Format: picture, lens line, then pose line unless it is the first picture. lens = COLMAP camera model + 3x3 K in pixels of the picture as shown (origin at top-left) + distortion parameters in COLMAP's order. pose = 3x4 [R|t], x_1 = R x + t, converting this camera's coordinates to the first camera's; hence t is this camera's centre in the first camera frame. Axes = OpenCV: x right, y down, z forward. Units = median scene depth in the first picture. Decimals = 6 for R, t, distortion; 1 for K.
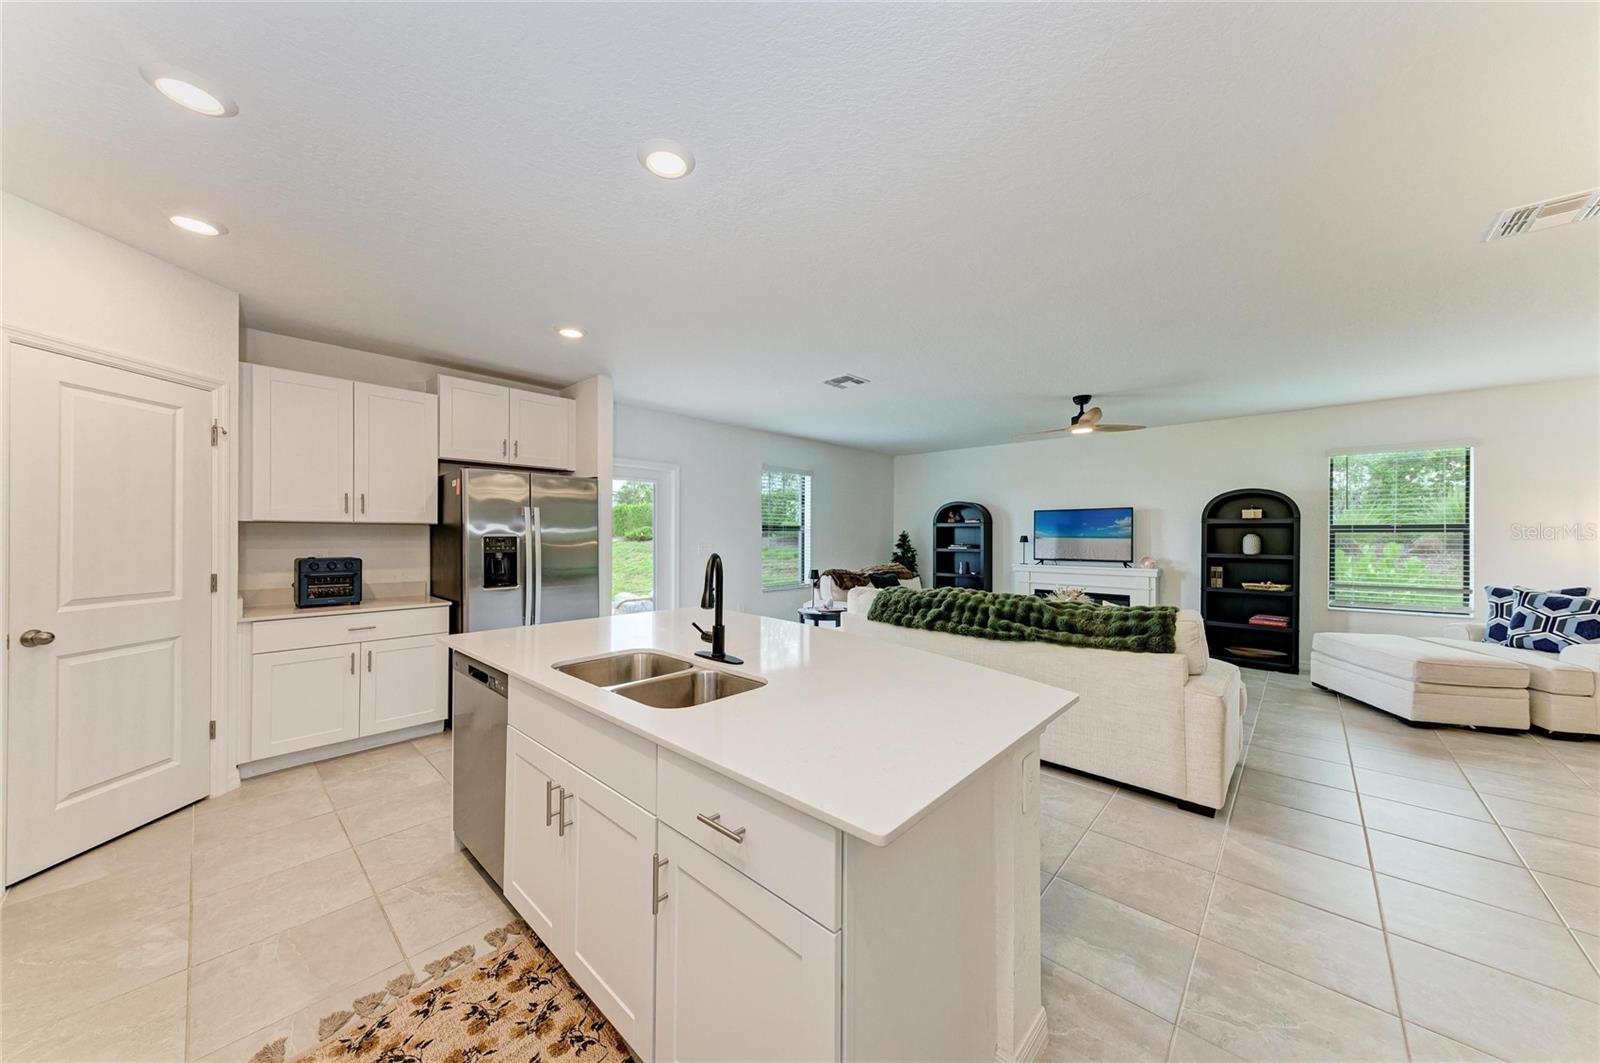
lens RADIAL K [[541.1, 0, 800.7], [0, 541.1, 533.8], [0, 0, 1]] dist [0.023817, -0.005936]
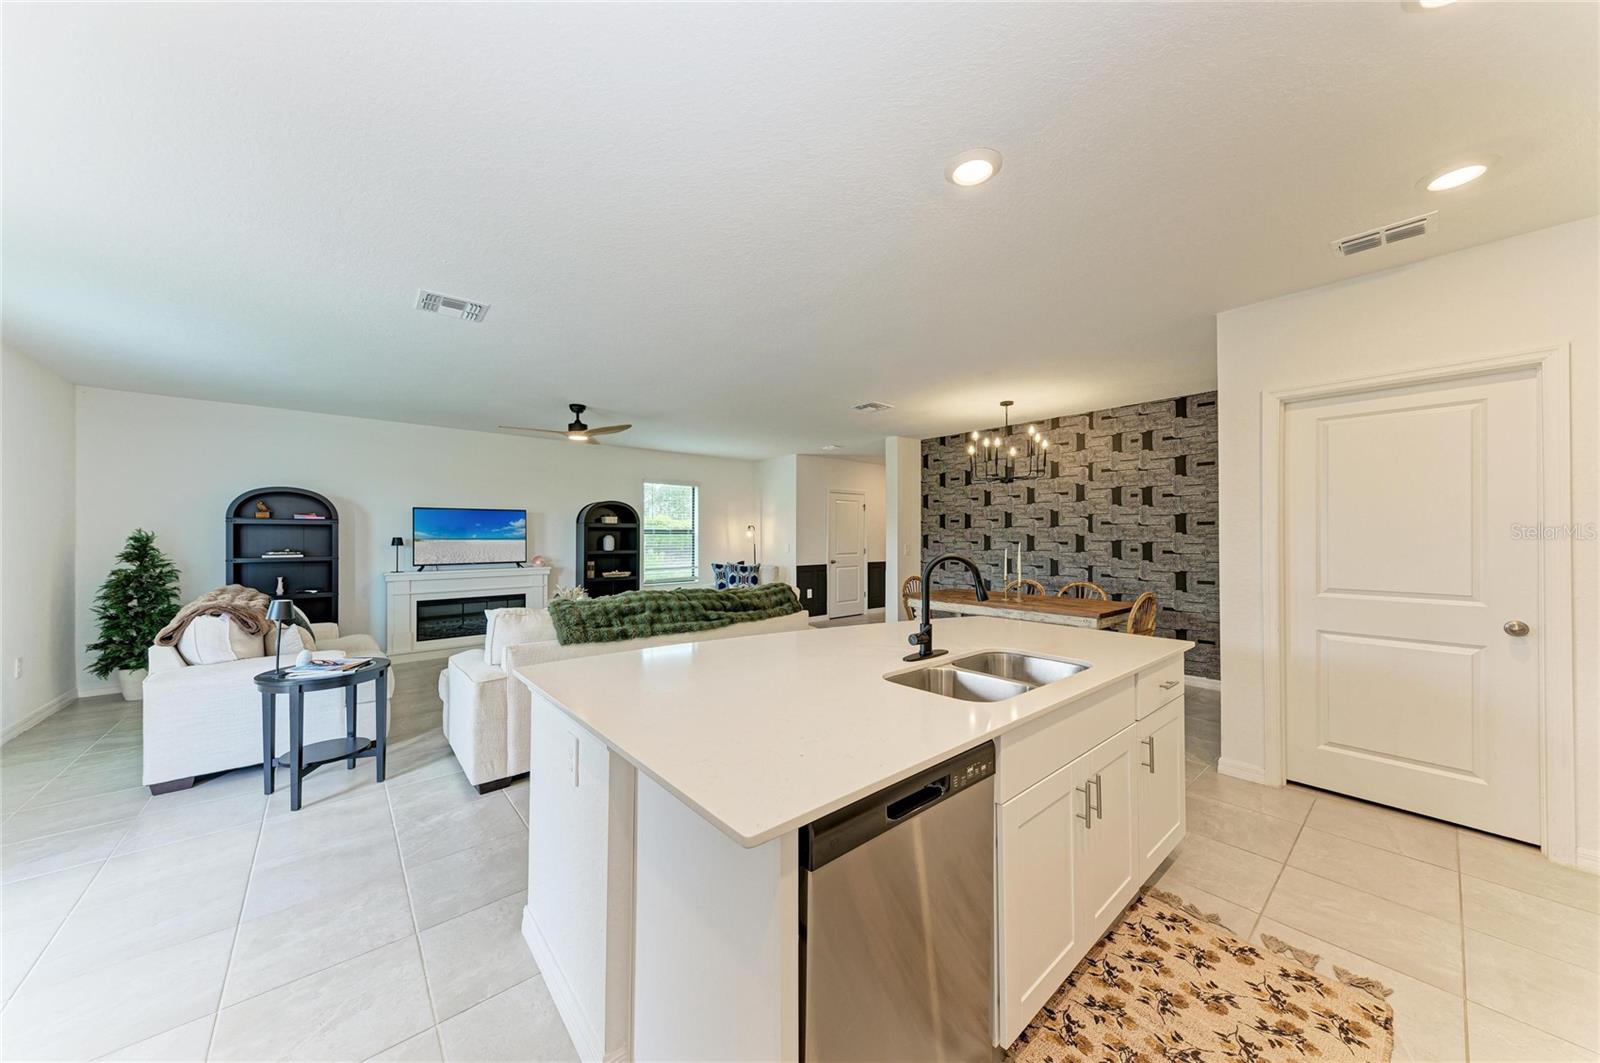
lens RADIAL K [[541.1, 0, 800.7], [0, 541.1, 533.8], [0, 0, 1]] dist [0.023817, -0.005936]
pose [[0.117867, 0.002421, 0.993026, -0.561695], [-0.000948, 0.999997, -0.002326, -0.000771], [-0.993029, -0.000667, 0.117869, 0.519941]]
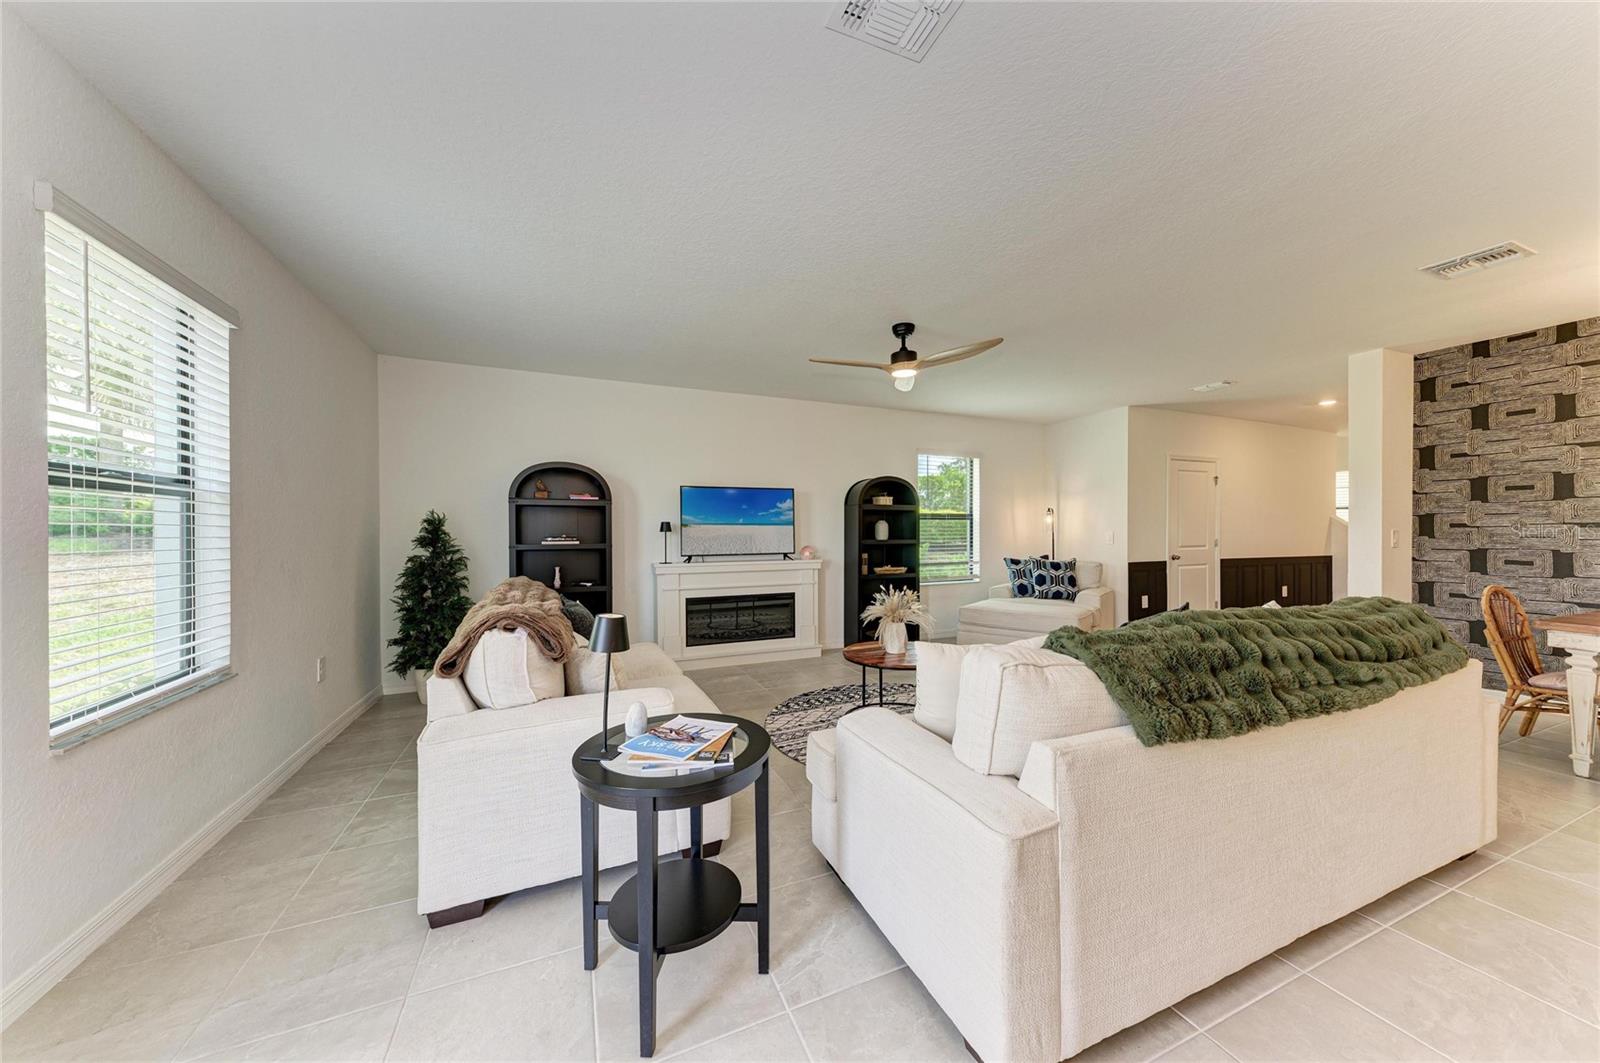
lens RADIAL K [[541.1, 0, 800.7], [0, 541.1, 533.8], [0, 0, 1]] dist [0.023817, -0.005936]
pose [[0.405542, -0.007335, 0.914047, -0.243627], [0.002445, 0.999973, 0.006940, 0.024241], [-0.914073, -0.000580, 0.405549, 0.968723]]
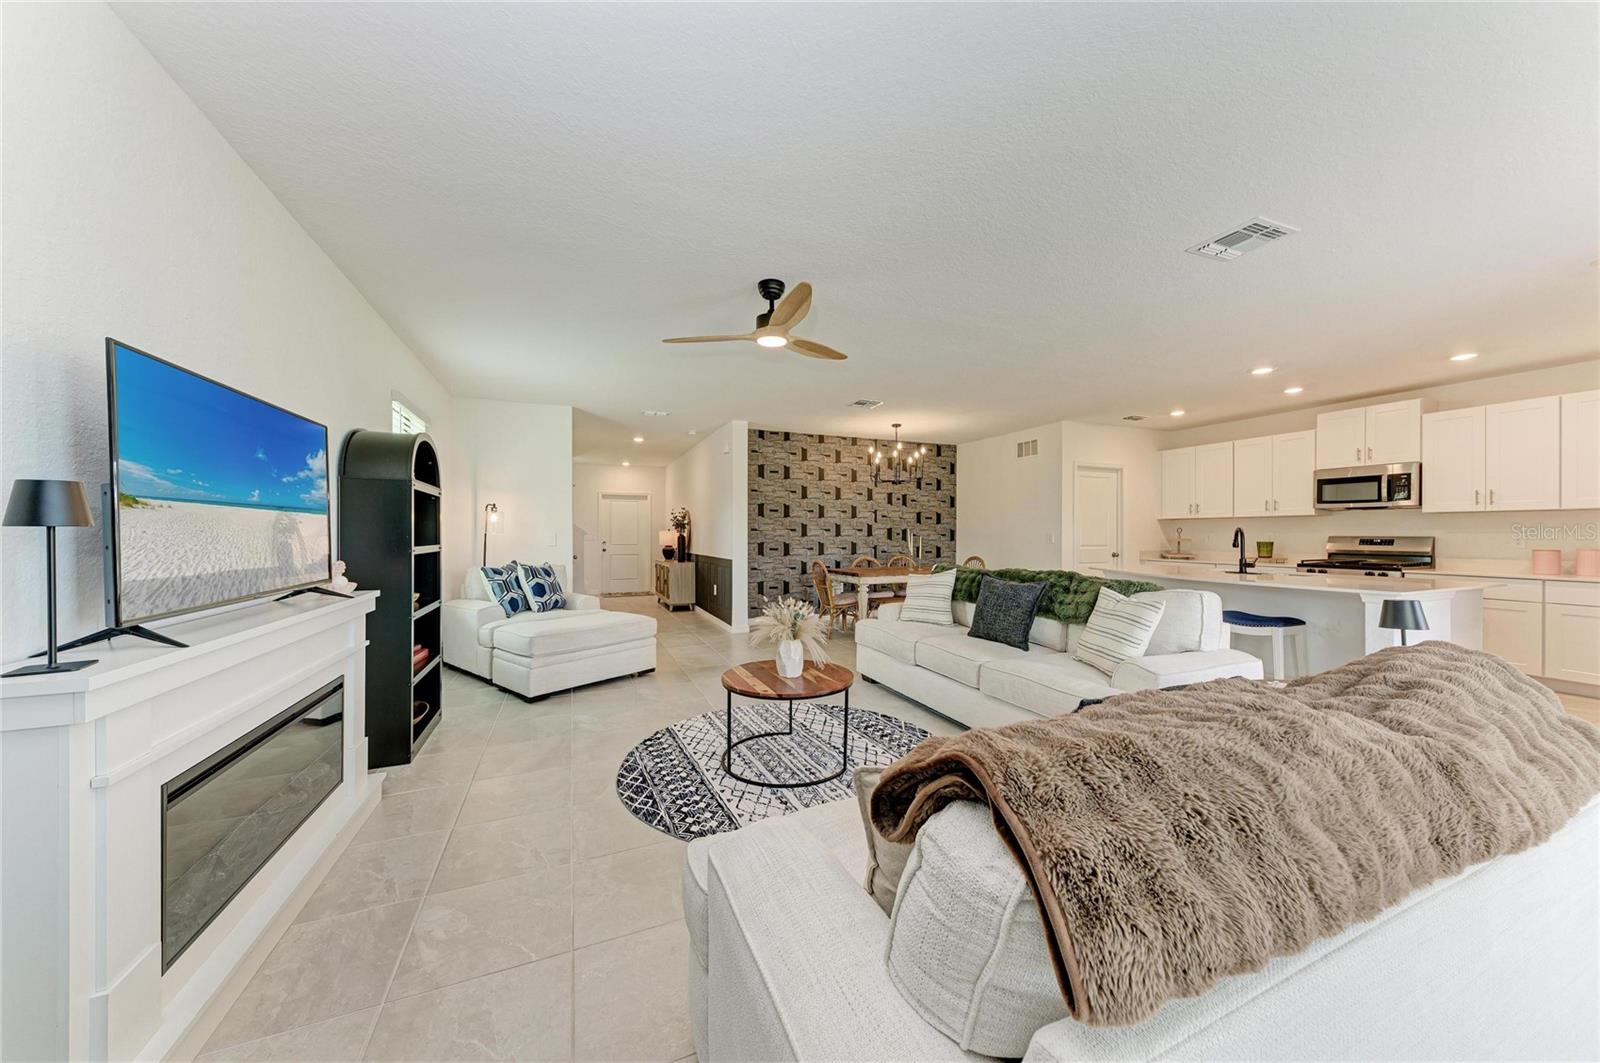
lens RADIAL K [[541.1, 0, 800.7], [0, 541.1, 533.8], [0, 0, 1]] dist [0.023817, -0.005936]
pose [[-0.909935, -0.001985, 0.414746, 0.271437], [-0.001907, 0.999998, 0.000603, 0.030835], [-0.414747, -0.000242, -0.909937, 1.794963]]
